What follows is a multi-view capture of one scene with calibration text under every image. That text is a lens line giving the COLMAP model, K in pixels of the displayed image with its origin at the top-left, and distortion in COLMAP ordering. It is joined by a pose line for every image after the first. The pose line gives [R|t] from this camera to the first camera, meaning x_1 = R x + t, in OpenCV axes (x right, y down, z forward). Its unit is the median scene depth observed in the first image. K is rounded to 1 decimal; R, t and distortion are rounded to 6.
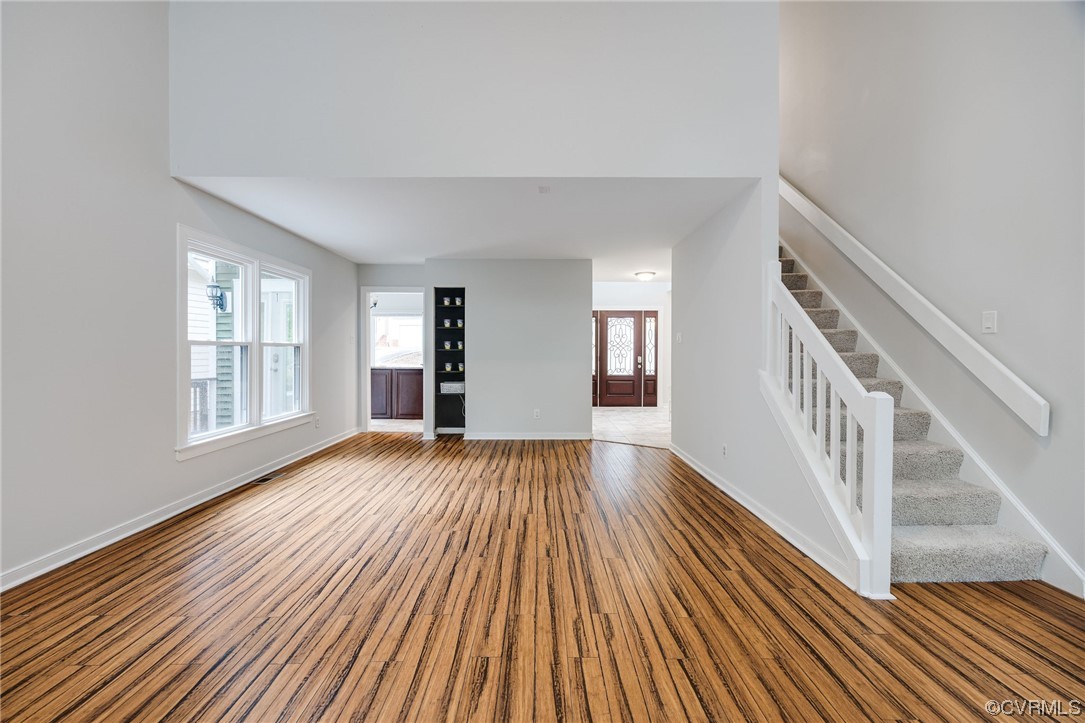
lens RADIAL K [[511.0, 0, 542.5], [0, 511.0, 361.5], [0, 0, 1]] dist [-0.001331, -0.000256]
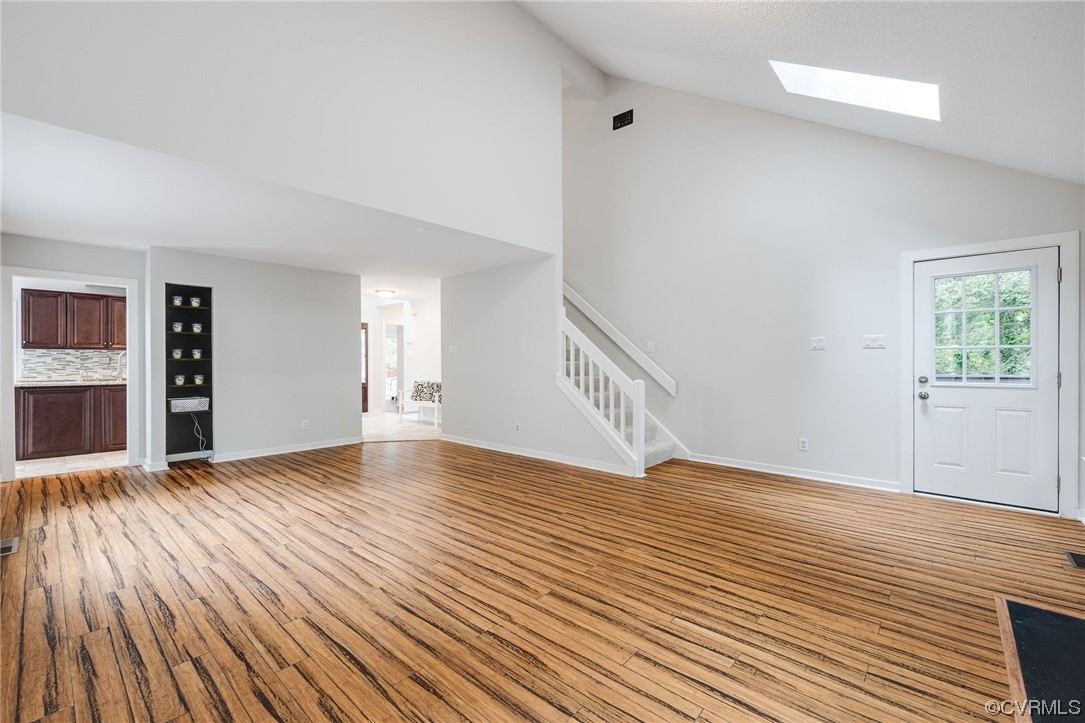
lens RADIAL K [[485.9, 0, 625.3], [0, 485.9, 364.8], [0, 0, 1]] dist [-0.000191, 0.000267]
pose [[0.570907, -0.009989, 0.820954, -0.900455], [0.018634, 0.999826, -0.000793, -0.000132], [-0.820803, 0.015750, 0.570994, -0.088304]]
